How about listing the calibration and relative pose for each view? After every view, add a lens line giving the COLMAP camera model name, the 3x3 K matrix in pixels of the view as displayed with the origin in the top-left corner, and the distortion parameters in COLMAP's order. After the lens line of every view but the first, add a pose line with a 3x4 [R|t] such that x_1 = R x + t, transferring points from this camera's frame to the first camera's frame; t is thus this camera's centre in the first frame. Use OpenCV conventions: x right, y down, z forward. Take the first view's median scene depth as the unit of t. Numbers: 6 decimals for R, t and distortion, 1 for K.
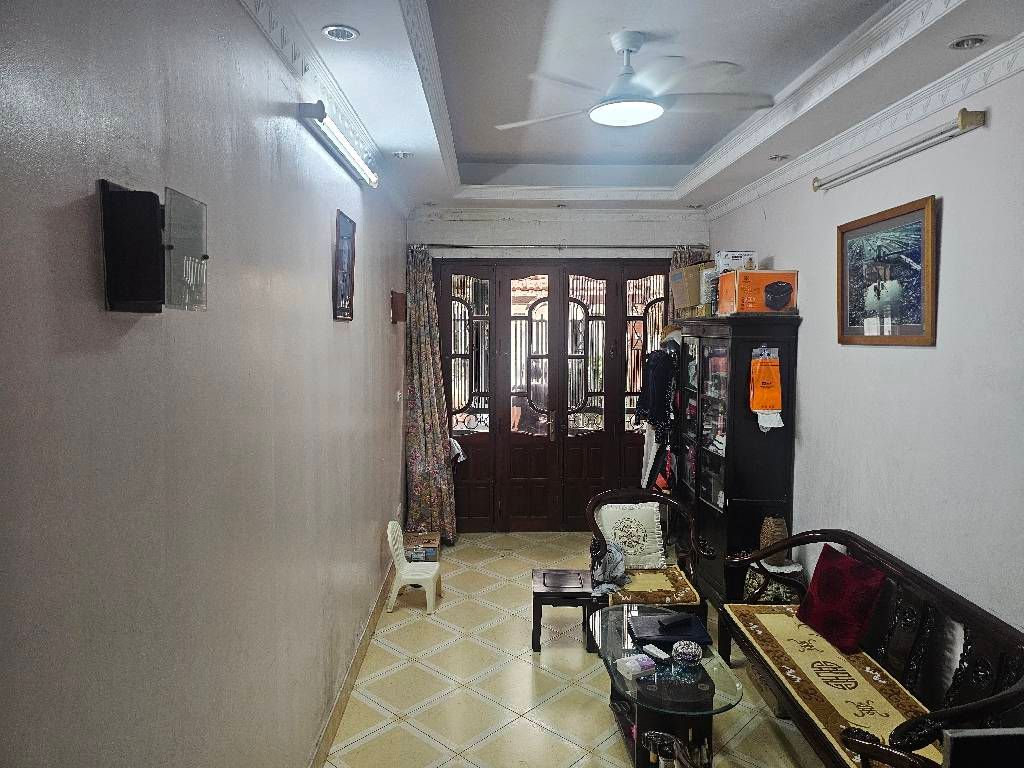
lens RADIAL K [[681.8, 0, 512.0], [0, 681.8, 384.0], [0, 0, 1]] dist [0.005562, 0.001507]
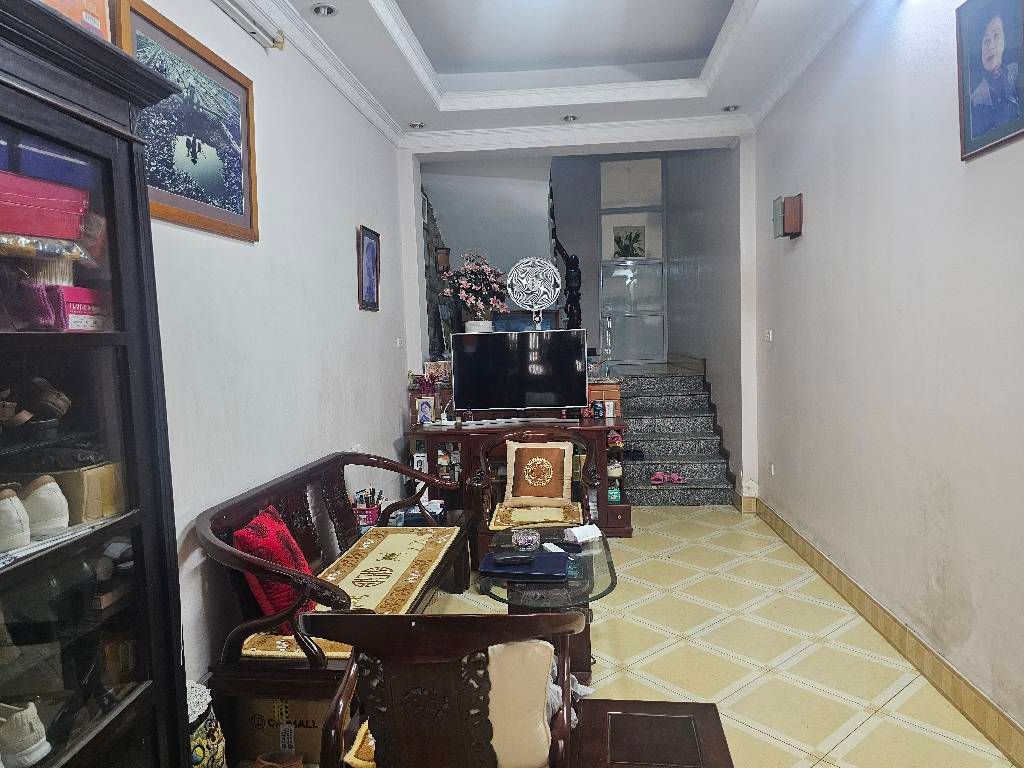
lens RADIAL K [[681.8, 0, 512.0], [0, 681.8, 384.0], [0, 0, 1]] dist [0.005562, 0.001507]
pose [[-0.991421, 0.023160, 0.128640, 0.124103], [0.042321, 0.988039, 0.148282, 0.012167], [-0.123667, 0.152454, -0.980543, 1.697733]]
